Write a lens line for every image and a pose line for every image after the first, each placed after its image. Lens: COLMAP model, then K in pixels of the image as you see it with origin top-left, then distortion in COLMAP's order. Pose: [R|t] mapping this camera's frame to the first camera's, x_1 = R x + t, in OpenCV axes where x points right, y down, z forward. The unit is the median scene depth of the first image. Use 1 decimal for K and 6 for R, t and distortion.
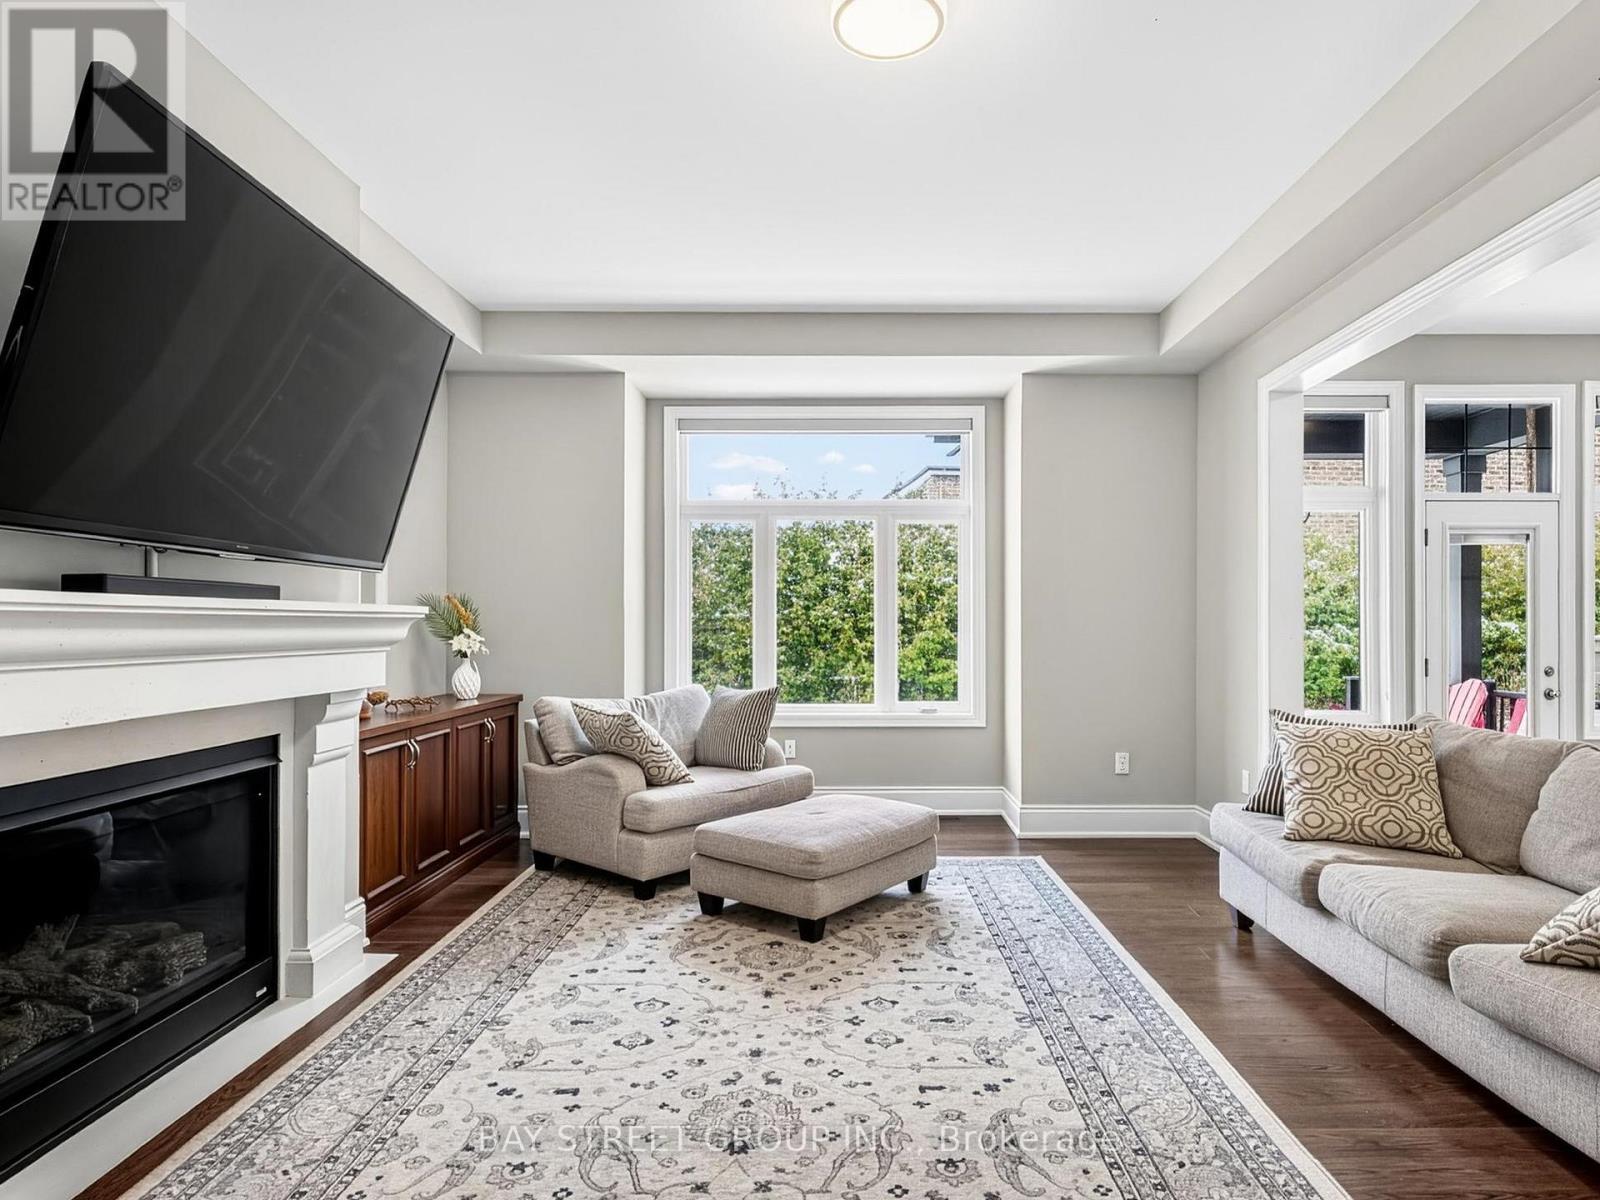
lens RADIAL K [[888.1, 0, 834.1], [0, 888.1, 618.4], [0, 0, 1]] dist [-0.003751, 0.000041]
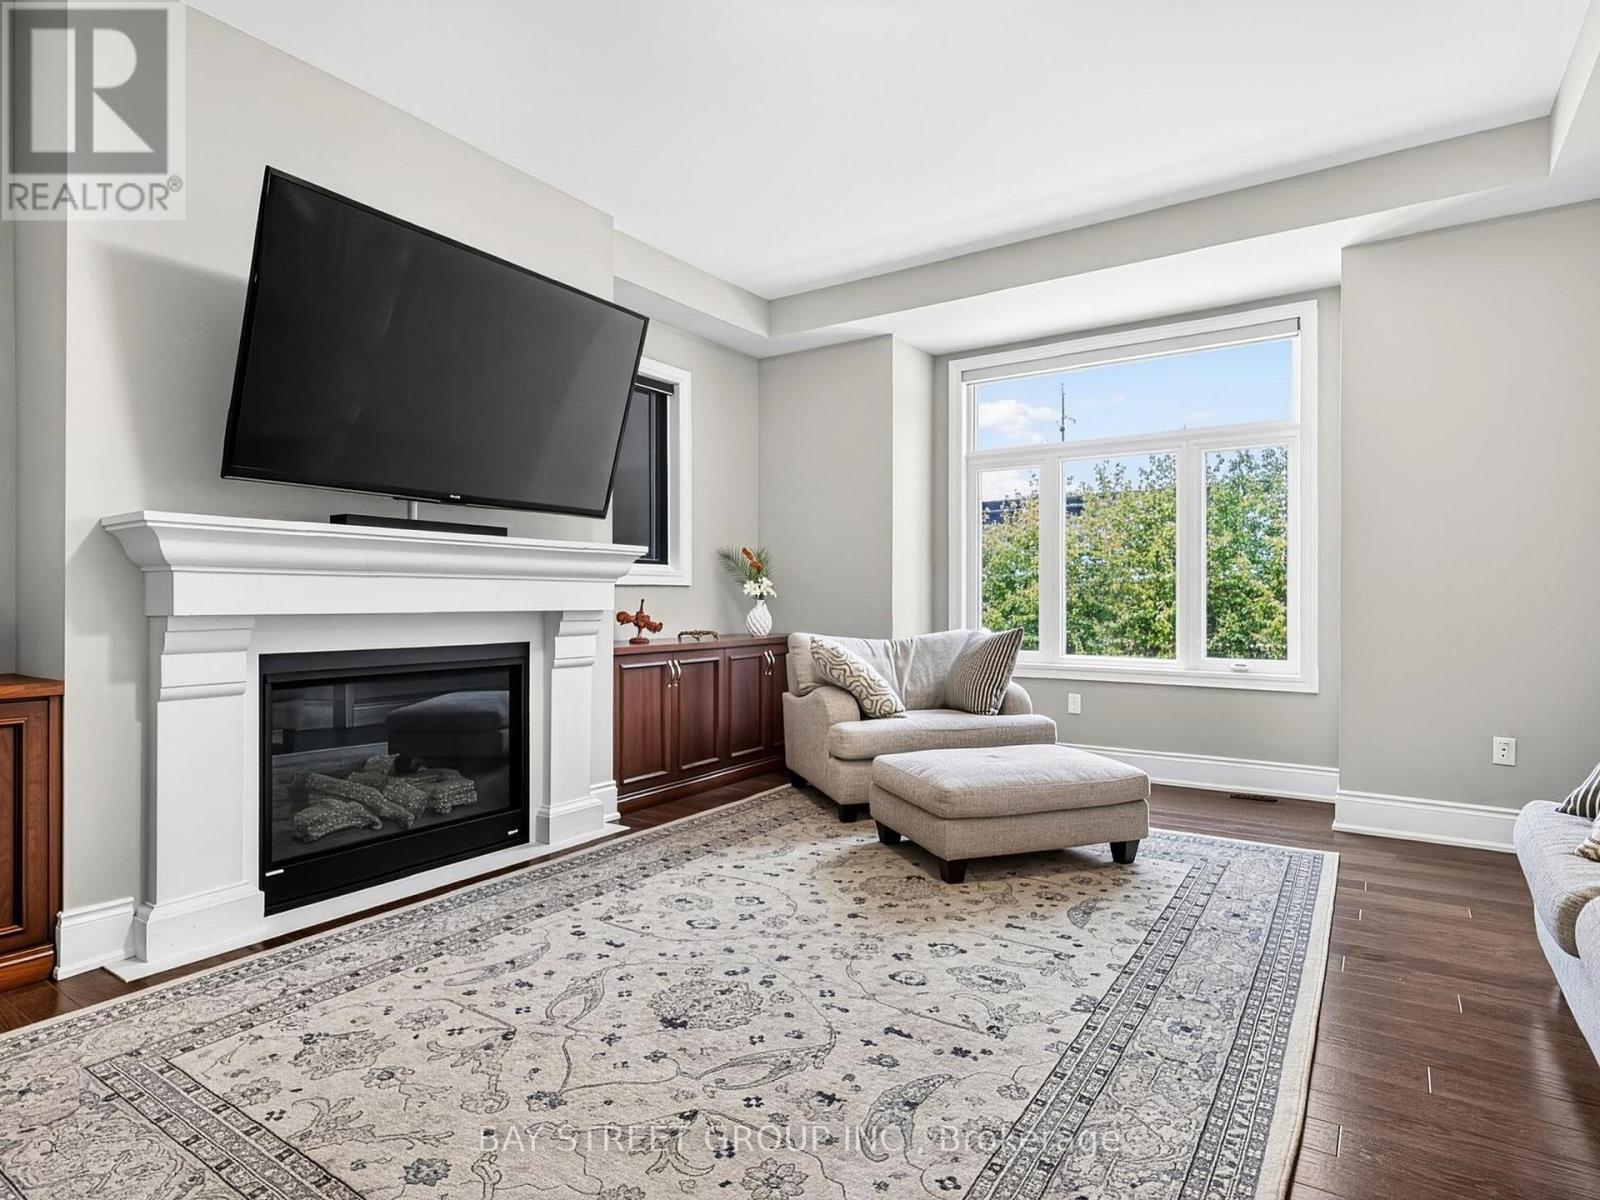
lens RADIAL K [[850.2, 0, 800.0], [0, 850.2, 600.0], [0, 0, 1]] dist [-0.000576, 0.000600]
pose [[0.828290, 0.000565, -0.560299, 0.353240], [0.002458, 0.999986, 0.004641, 0.052662], [0.560294, -0.005221, 0.828277, 0.147295]]
